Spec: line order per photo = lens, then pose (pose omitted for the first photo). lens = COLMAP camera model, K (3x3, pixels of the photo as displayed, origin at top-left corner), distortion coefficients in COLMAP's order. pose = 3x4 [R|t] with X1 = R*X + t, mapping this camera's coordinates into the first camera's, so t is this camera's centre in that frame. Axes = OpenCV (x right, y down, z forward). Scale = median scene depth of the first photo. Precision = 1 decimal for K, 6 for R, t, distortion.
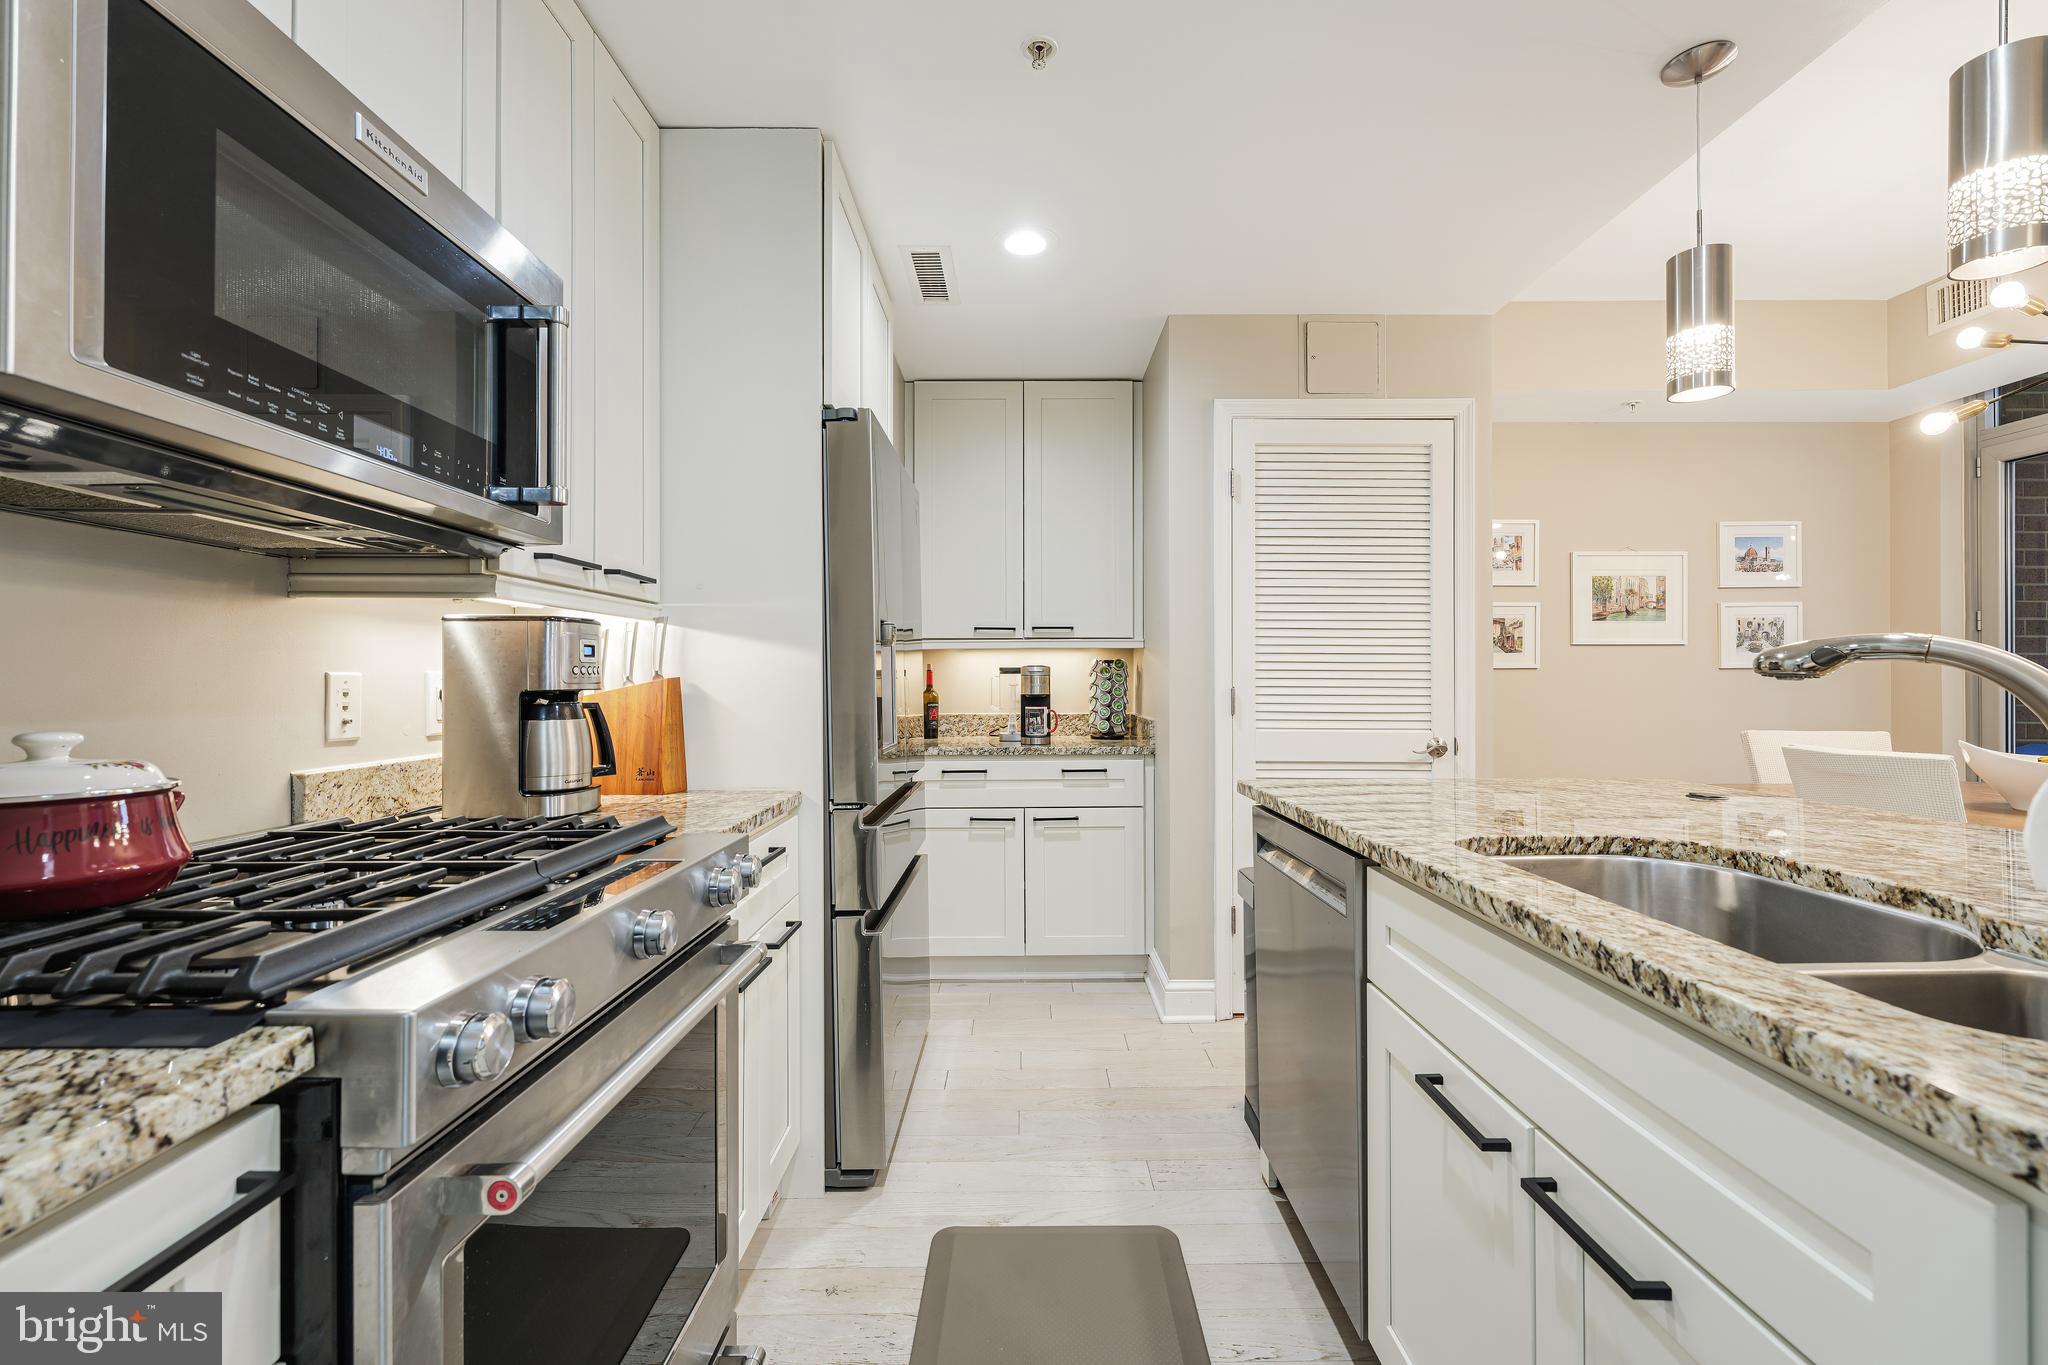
lens RADIAL K [[892.8, 0, 1034.0], [0, 892.8, 683.8], [0, 0, 1]] dist [0.000207, 0.000711]
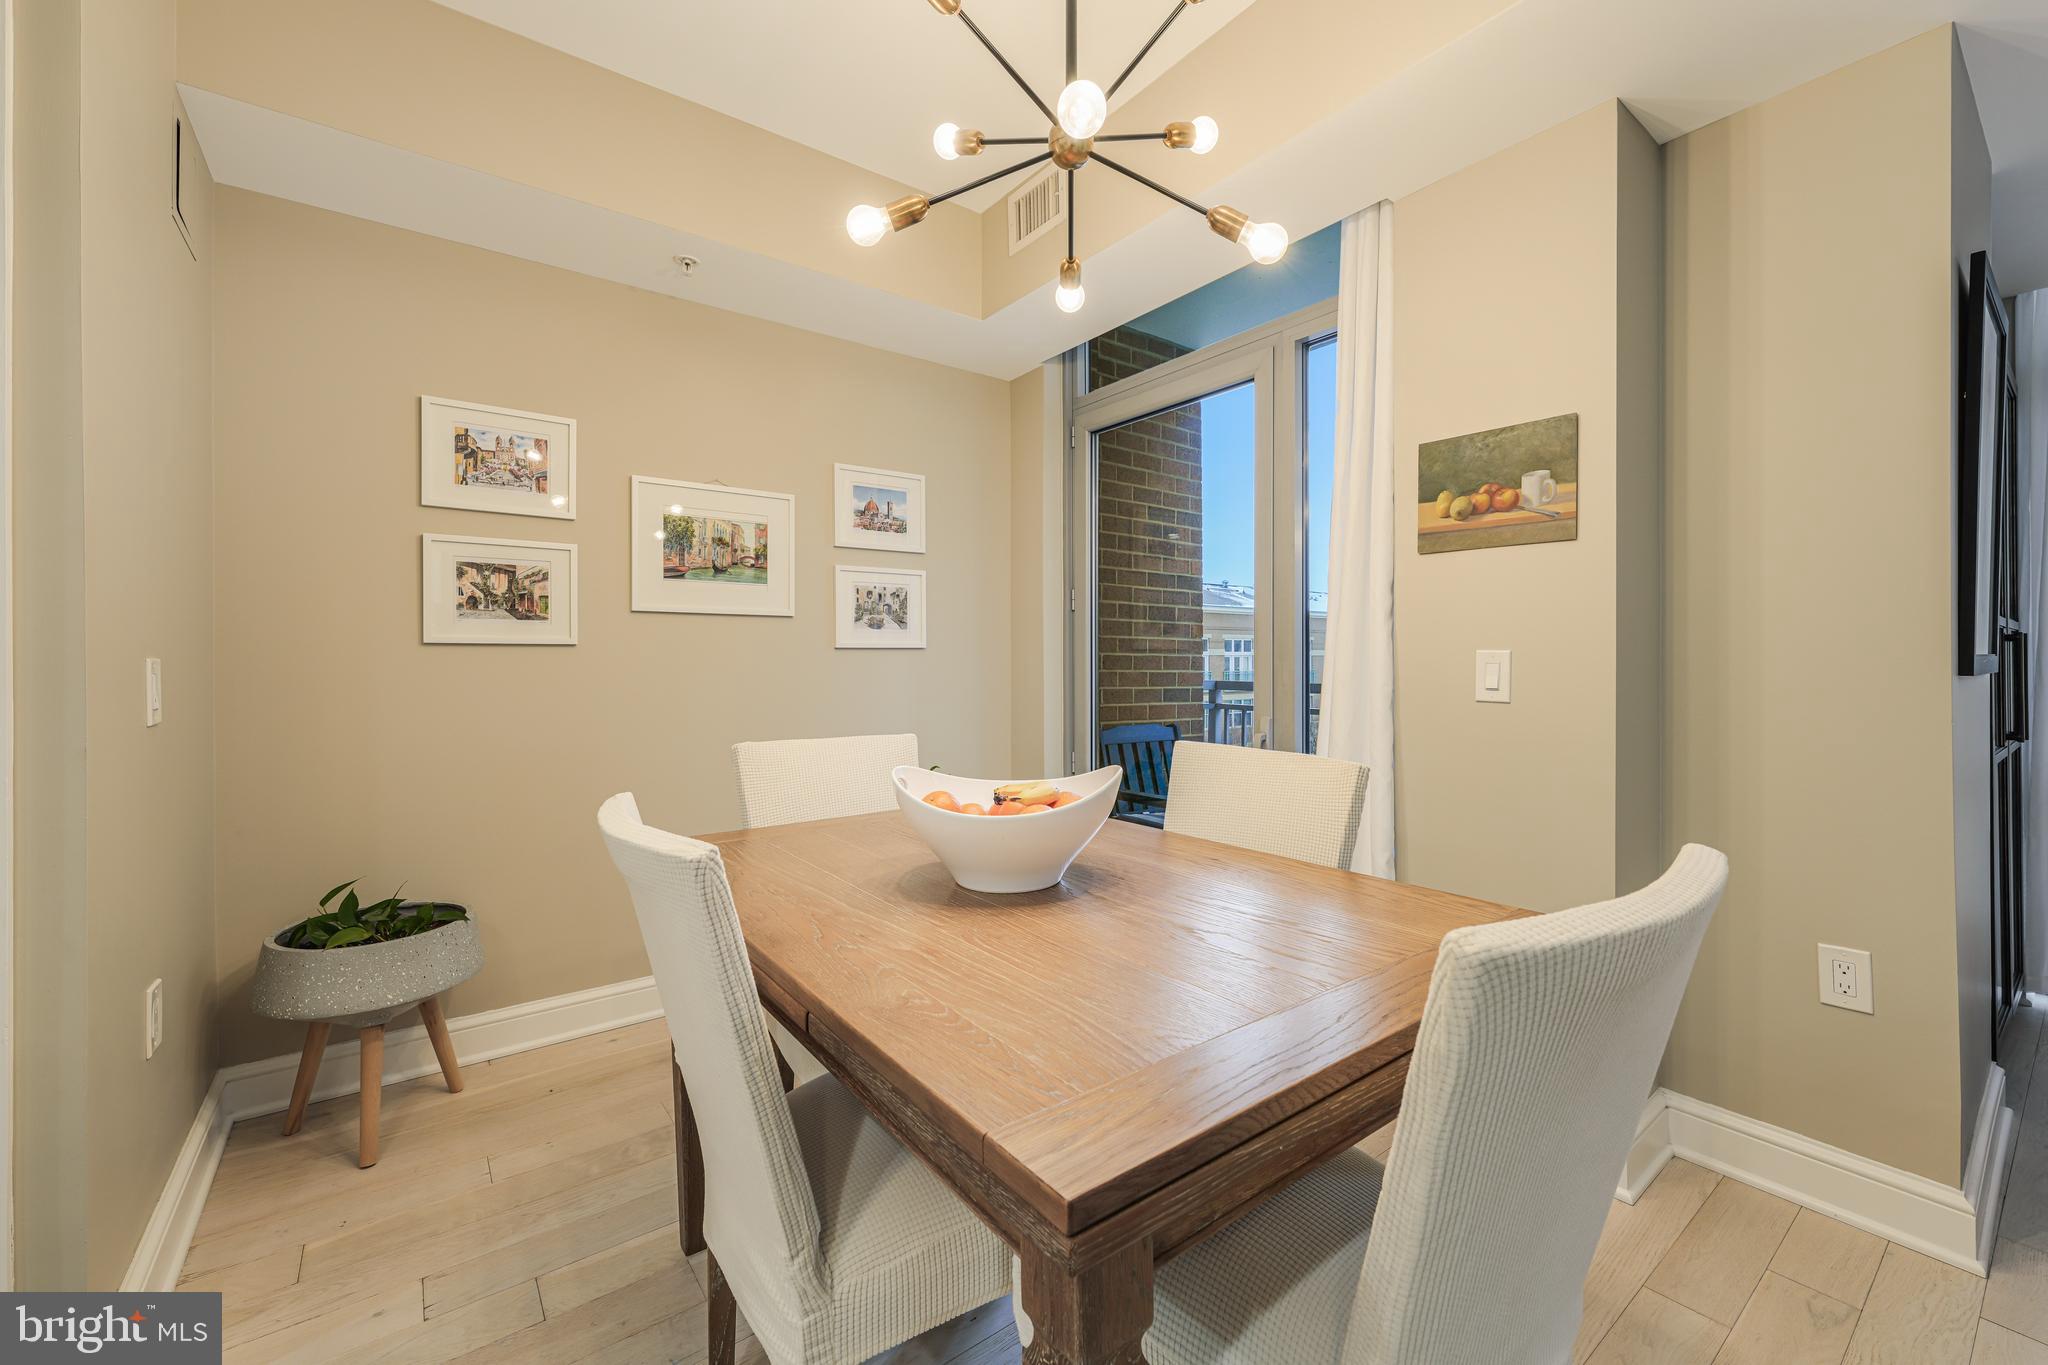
lens RADIAL K [[834.3, 0, 1030.7], [0, 834.3, 660.8], [0, 0, 1]] dist [-0.001209, 0.000543]
pose [[0.801714, 0.002484, 0.597702, 0.876265], [-0.001290, 0.999996, -0.002426, -0.008264], [-0.597706, 0.001174, 0.801715, 0.571478]]
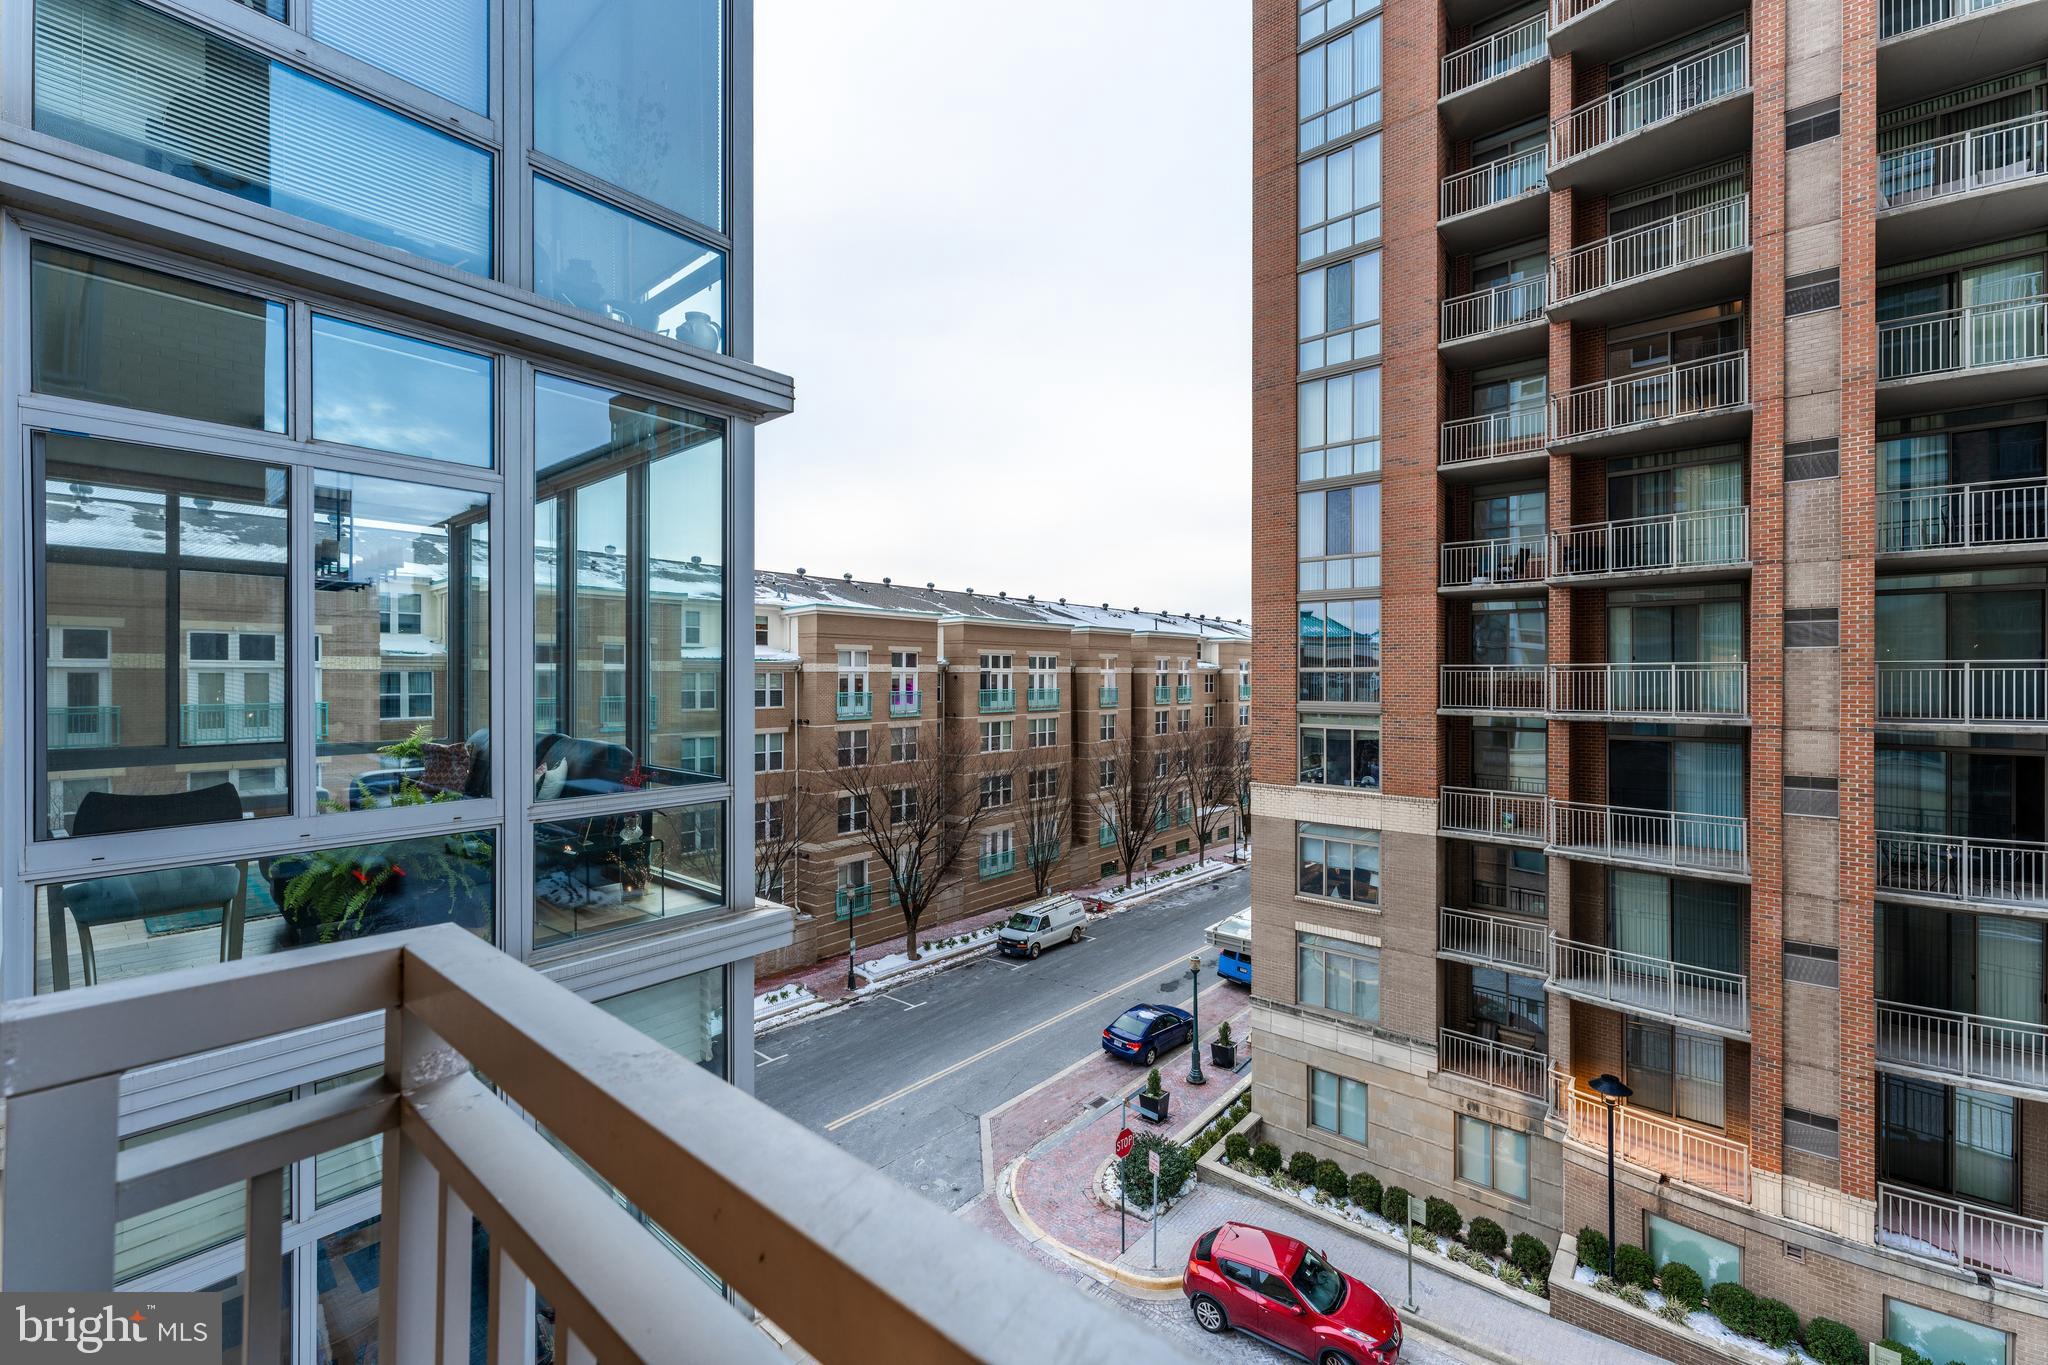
lens RADIAL K [[834.3, 0, 1030.2], [0, 834.3, 672.8], [0, 0, 1]] dist [-0.001209, 0.000543]
pose [[0.648662, 0.006485, 0.761049, 2.276316], [-0.001975, 0.999975, -0.006838, -0.080882], [-0.761074, 0.002932, 0.648658, 1.555338]]
